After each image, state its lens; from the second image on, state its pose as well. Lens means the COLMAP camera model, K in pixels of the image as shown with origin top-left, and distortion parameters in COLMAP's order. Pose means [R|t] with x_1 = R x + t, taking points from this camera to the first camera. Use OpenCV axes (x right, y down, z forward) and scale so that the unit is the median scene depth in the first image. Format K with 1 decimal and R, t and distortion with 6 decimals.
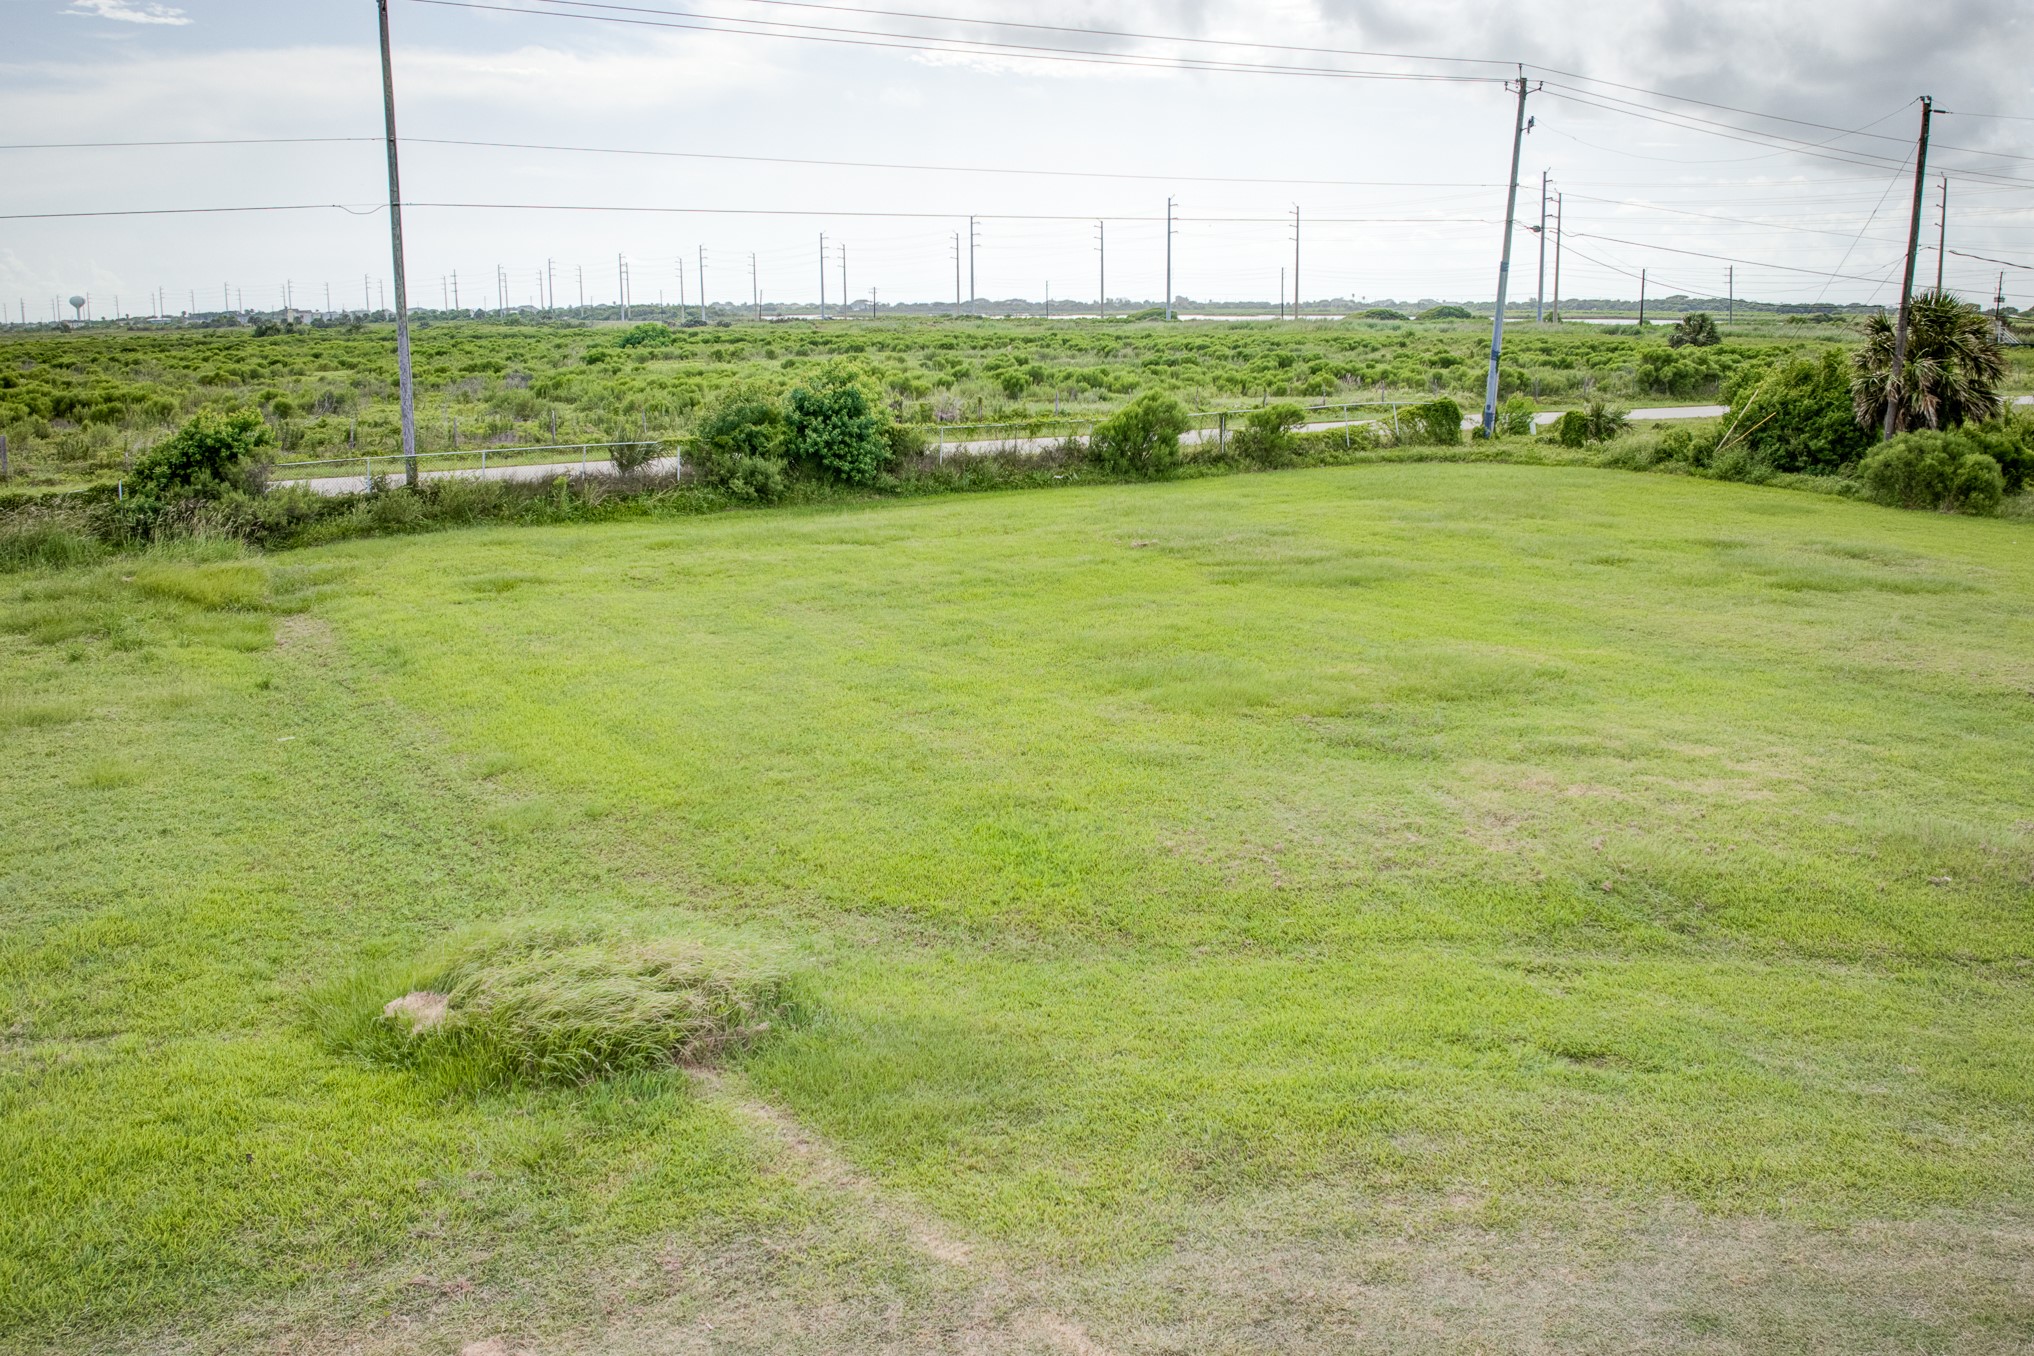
lens RADIAL K [[1701.3, 0, 1031.0], [0, 1701.3, 727.9], [0, 0, 1]] dist [-0.103319, -0.026013]
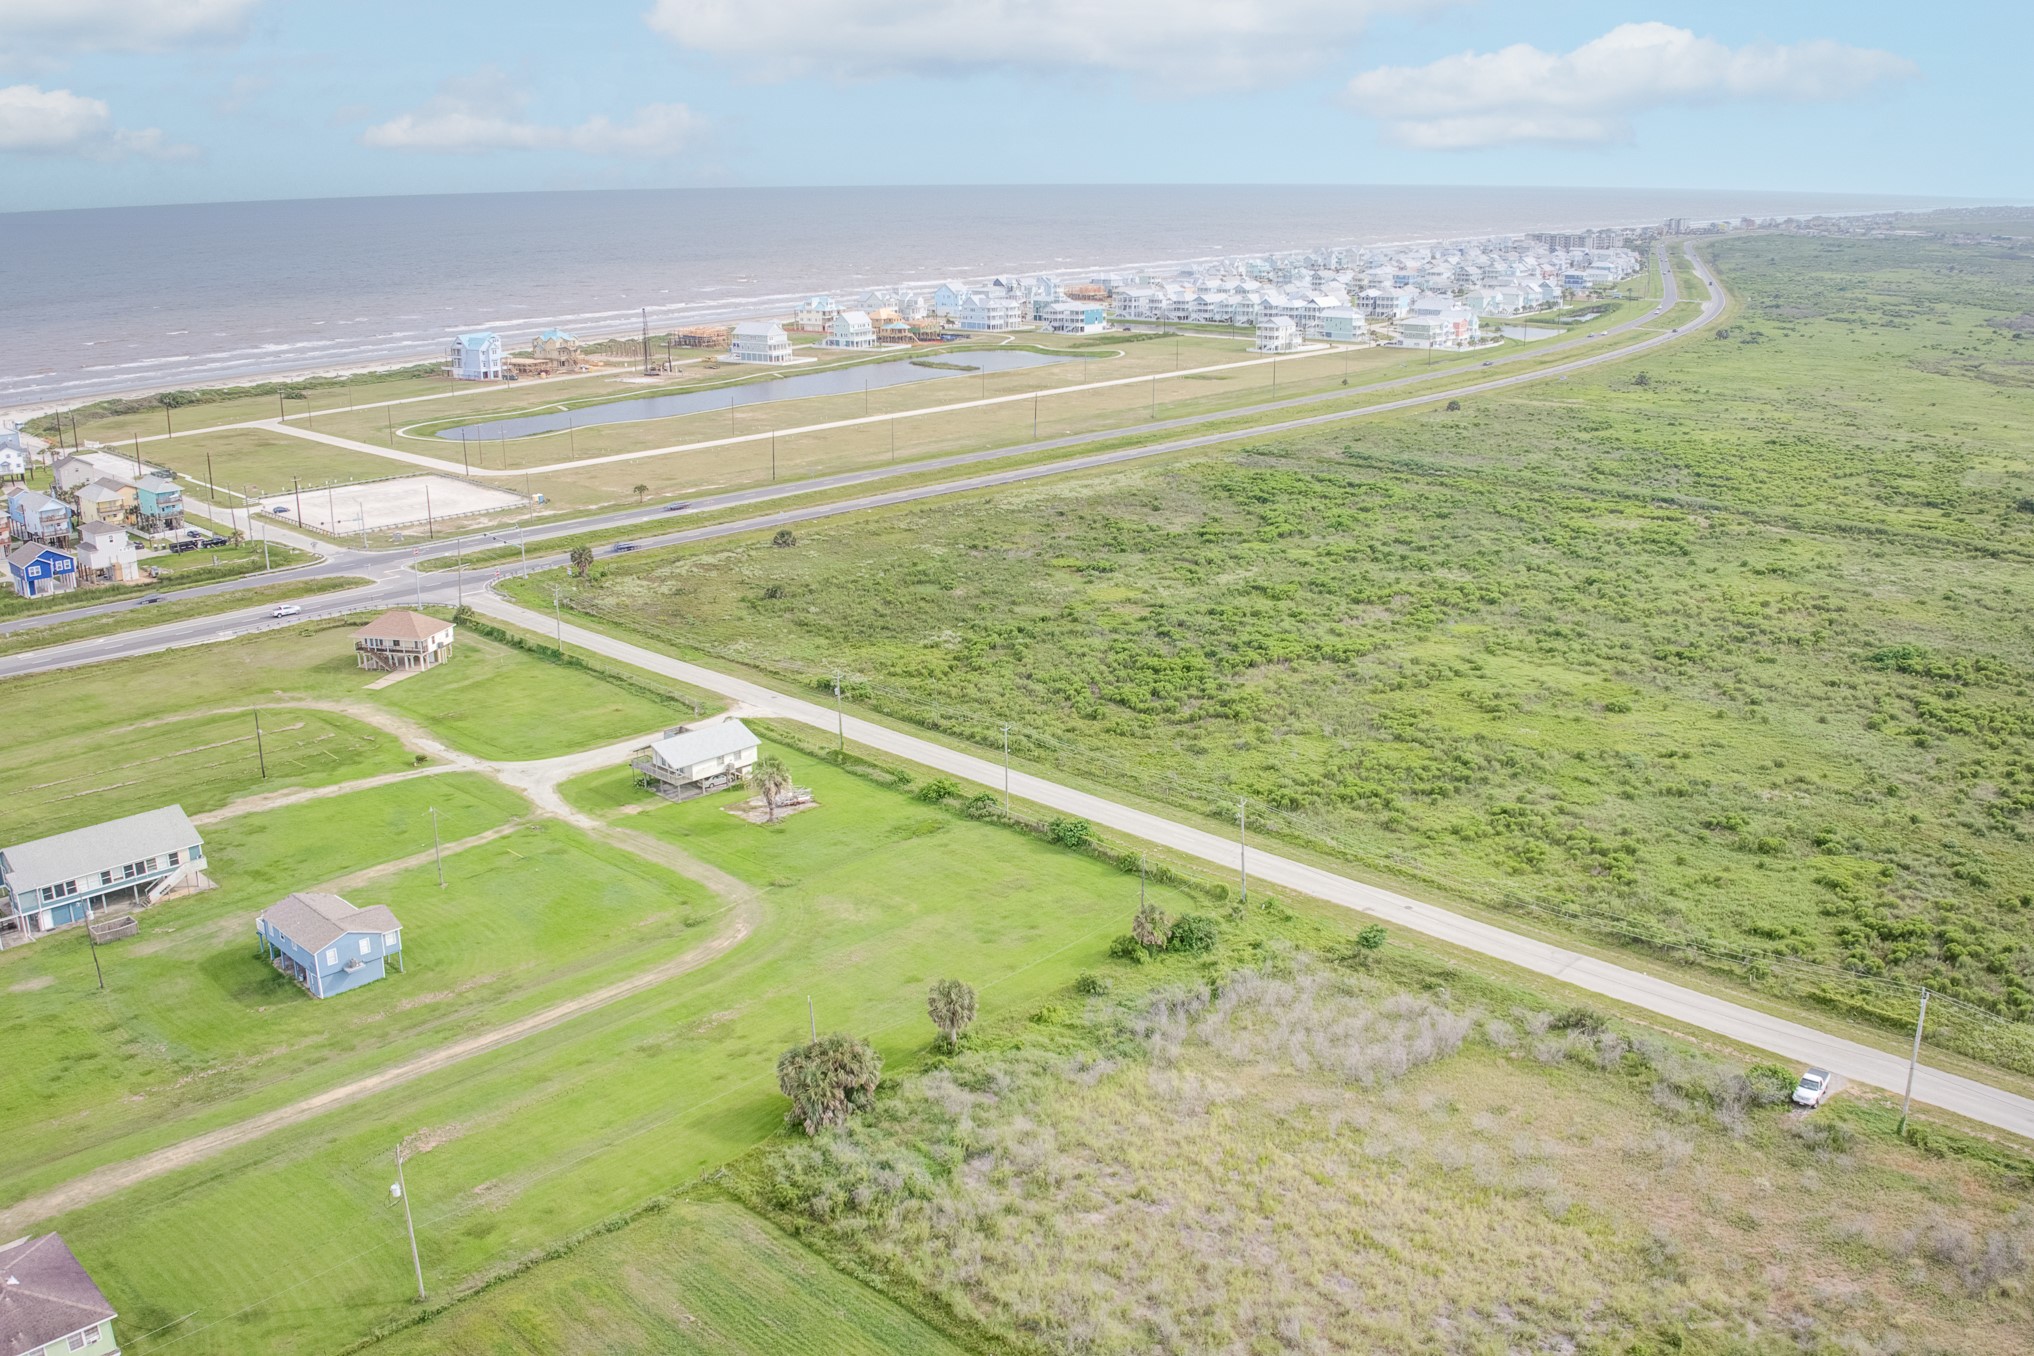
lens RADIAL K [[1701.3, 0, 1037.8], [0, 1701.3, 663.5], [0, 0, 1]] dist [-0.103319, -0.026013]
pose [[0.247075, 0.273295, -0.929658, 4.008142], [-0.235046, 0.947653, 0.216117, -1.591034], [0.940057, 0.165116, 0.298379, -0.498296]]
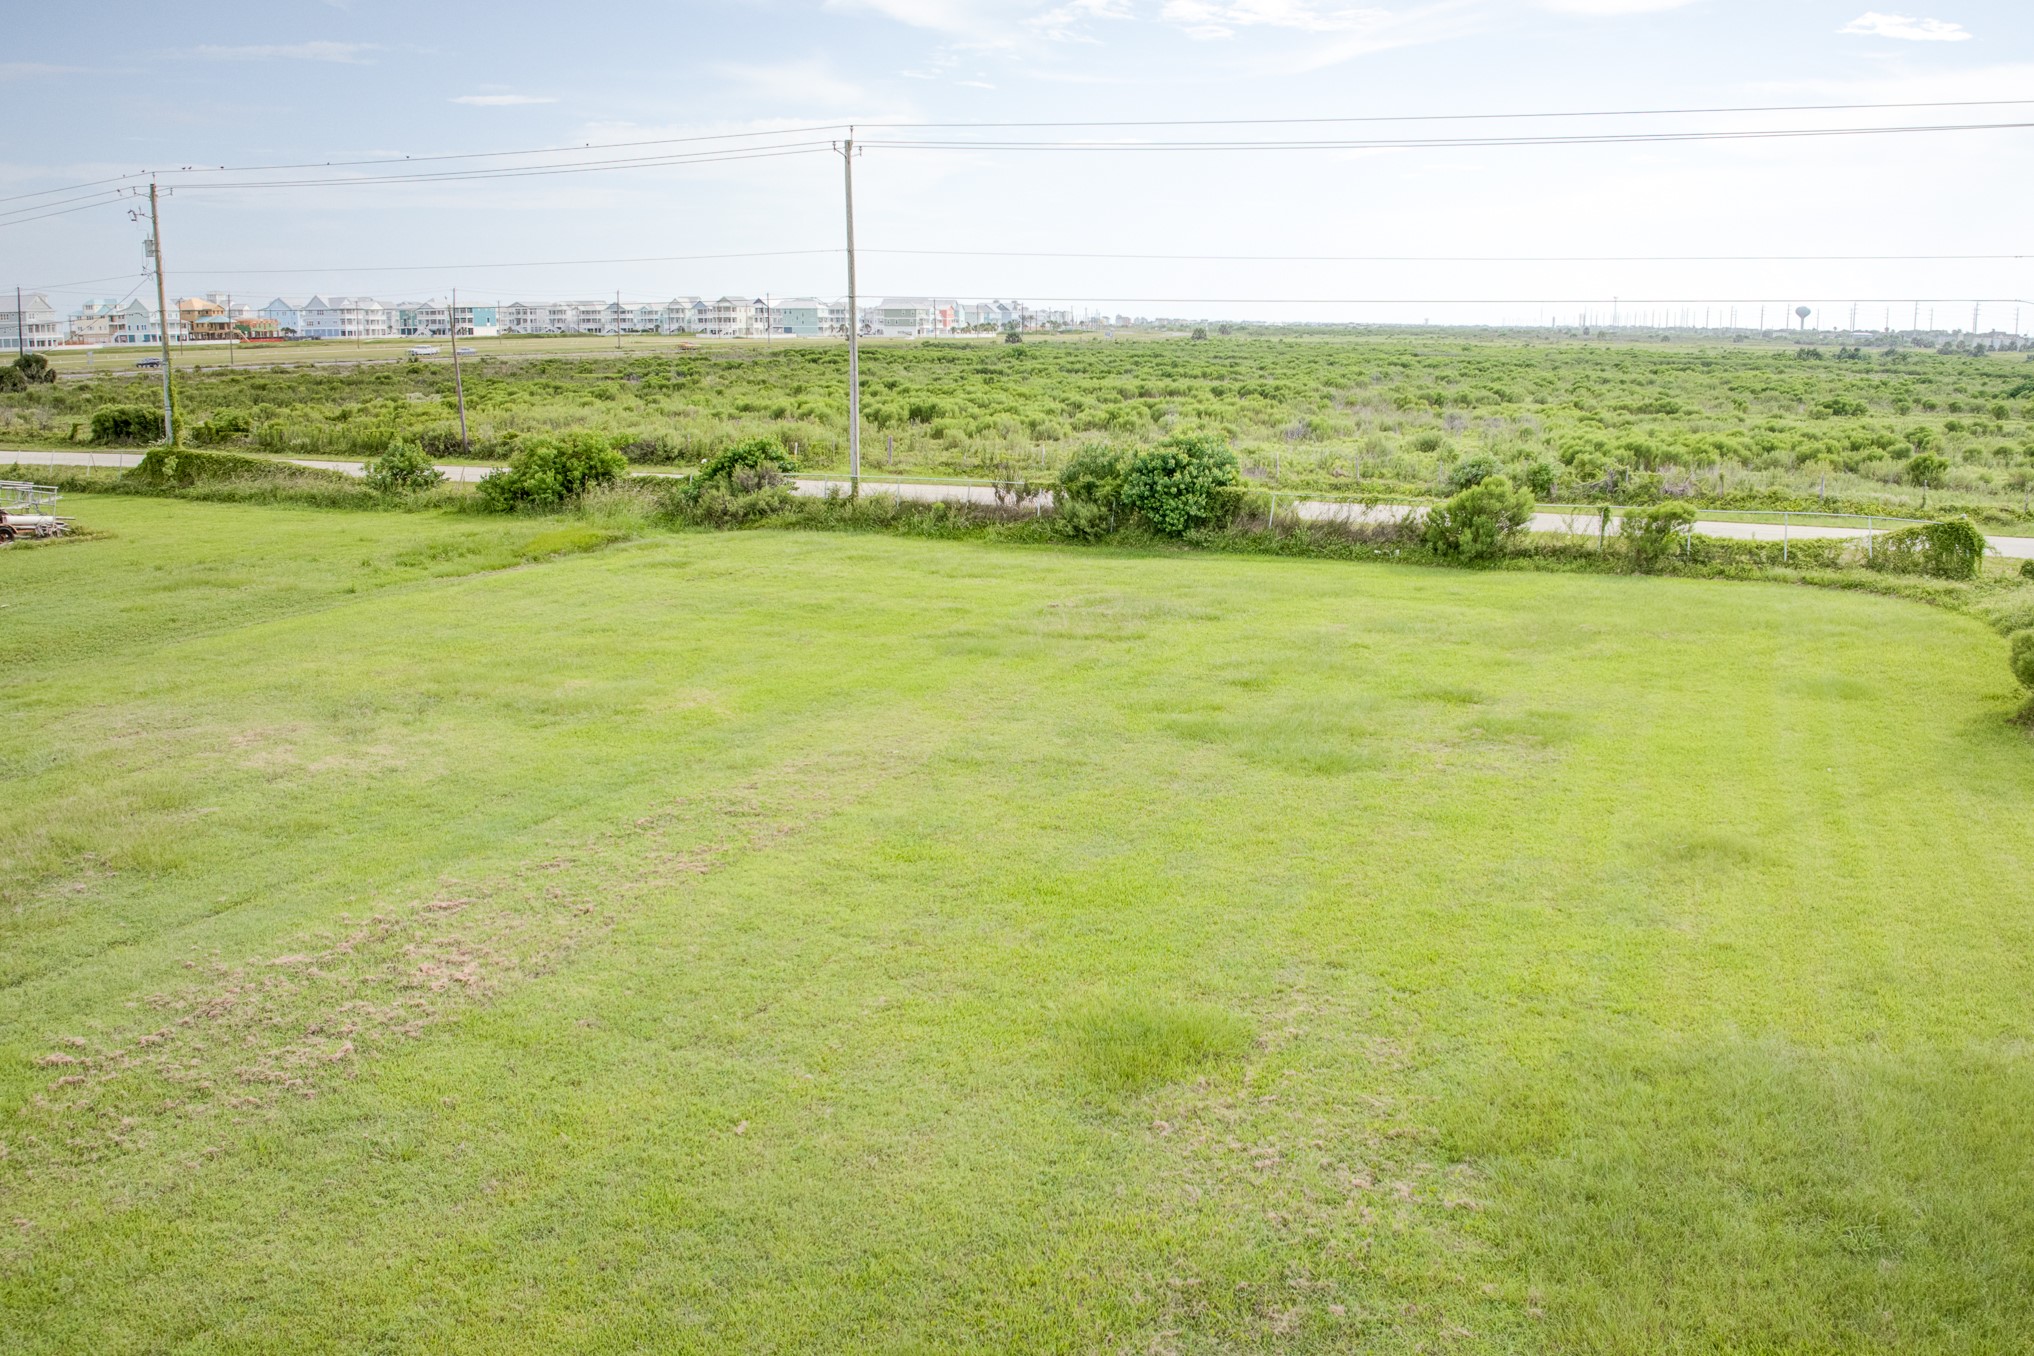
lens RADIAL K [[1755.9, 0, 1116.3], [0, 1755.9, 650.6], [0, 0, 1]] dist [-0.109938, -0.014349]
pose [[0.613428, 0.154813, -0.774428, 0.828403], [-0.201320, 0.978856, 0.036214, -0.106956], [0.763660, 0.133693, 0.631625, 0.245409]]
